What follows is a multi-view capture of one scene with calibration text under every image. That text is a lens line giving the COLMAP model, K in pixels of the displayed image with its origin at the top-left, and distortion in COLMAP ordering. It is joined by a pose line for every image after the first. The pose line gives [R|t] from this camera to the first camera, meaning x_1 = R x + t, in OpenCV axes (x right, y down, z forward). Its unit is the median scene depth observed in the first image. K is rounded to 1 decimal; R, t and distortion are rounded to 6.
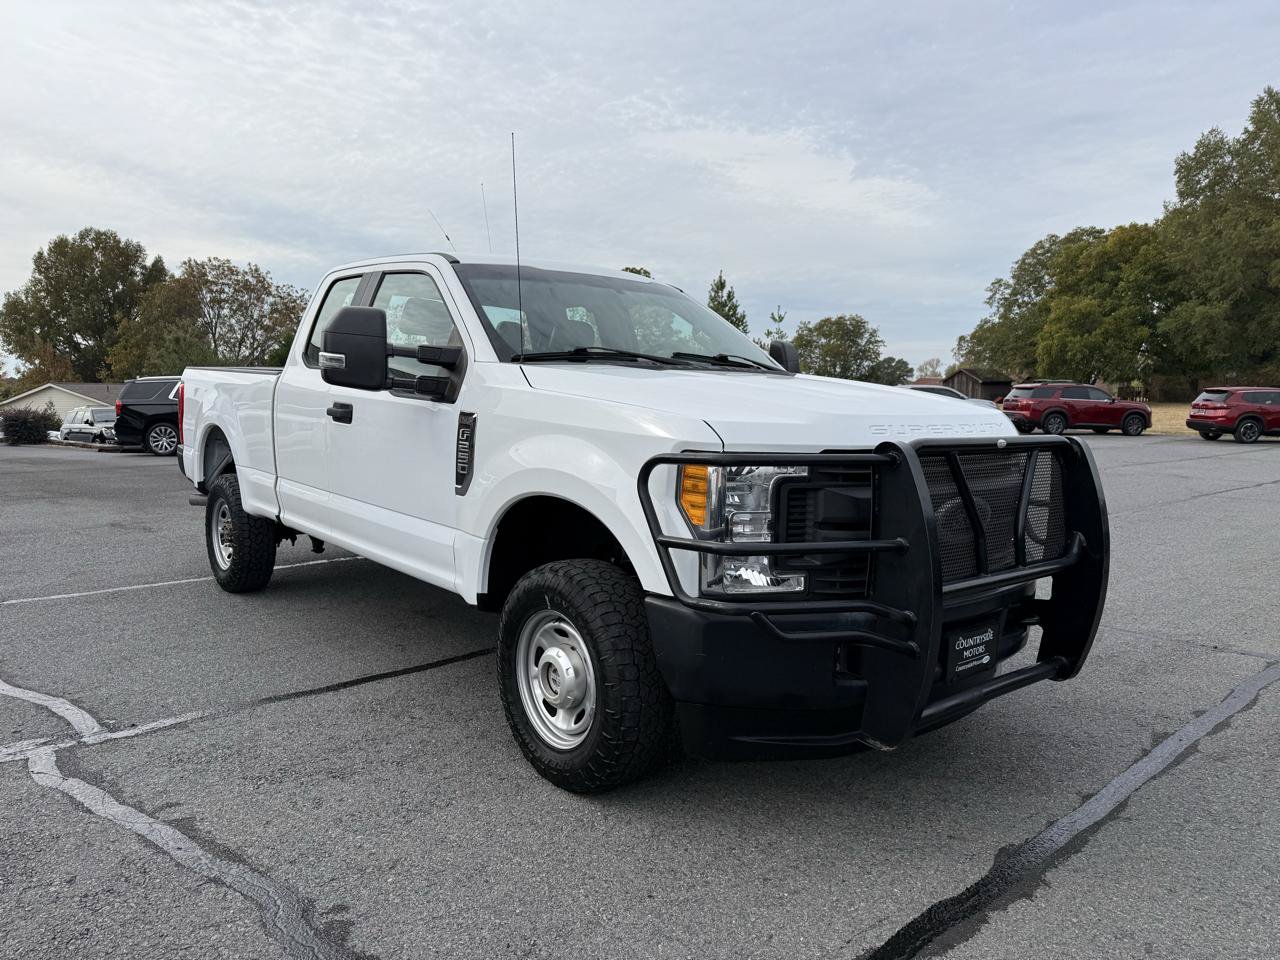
lens RADIAL K [[907.1, 0, 644.5], [0, 907.1, 505.6], [0, 0, 1]] dist [-0.004340, -0.008849]
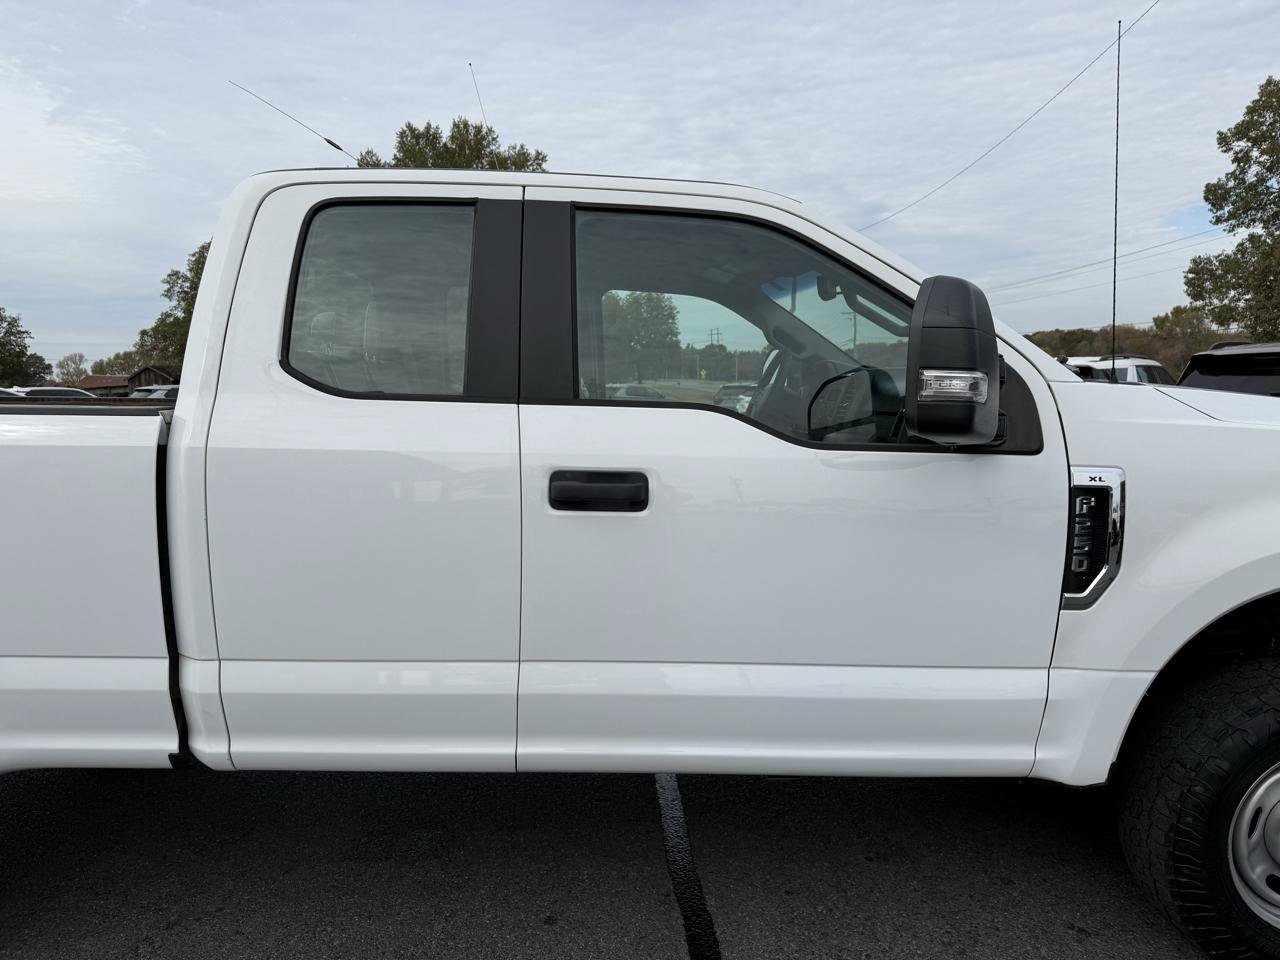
lens RADIAL K [[896.5, 0, 635.6], [0, 896.5, 495.6], [0, 0, 1]] dist [0.021777, -0.036469]
pose [[0.645244, -0.109797, 0.756046, -0.045100], [0.113905, 0.992384, 0.046908, -0.007966], [-0.755438, 0.055850, 0.652836, 0.045707]]
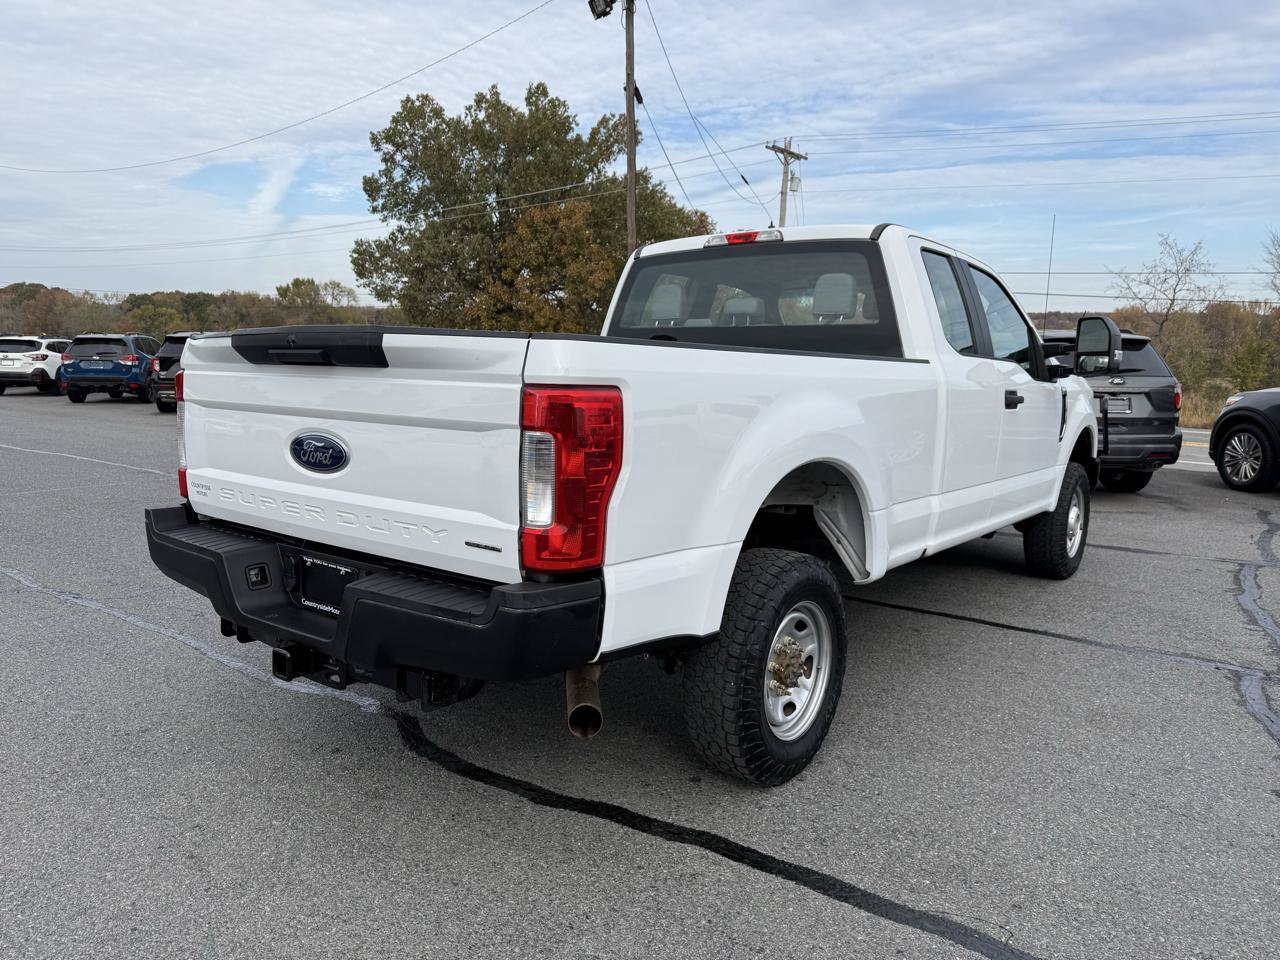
lens RADIAL K [[901.2, 0, 636.4], [0, 901.2, 501.7], [0, 0, 1]] dist [-0.005574, -0.003561]
pose [[-0.204615, -0.172724, 0.963483, -0.086882], [0.099632, 0.975521, 0.196041, -0.016218], [-0.973759, 0.136107, -0.182397, 0.113125]]
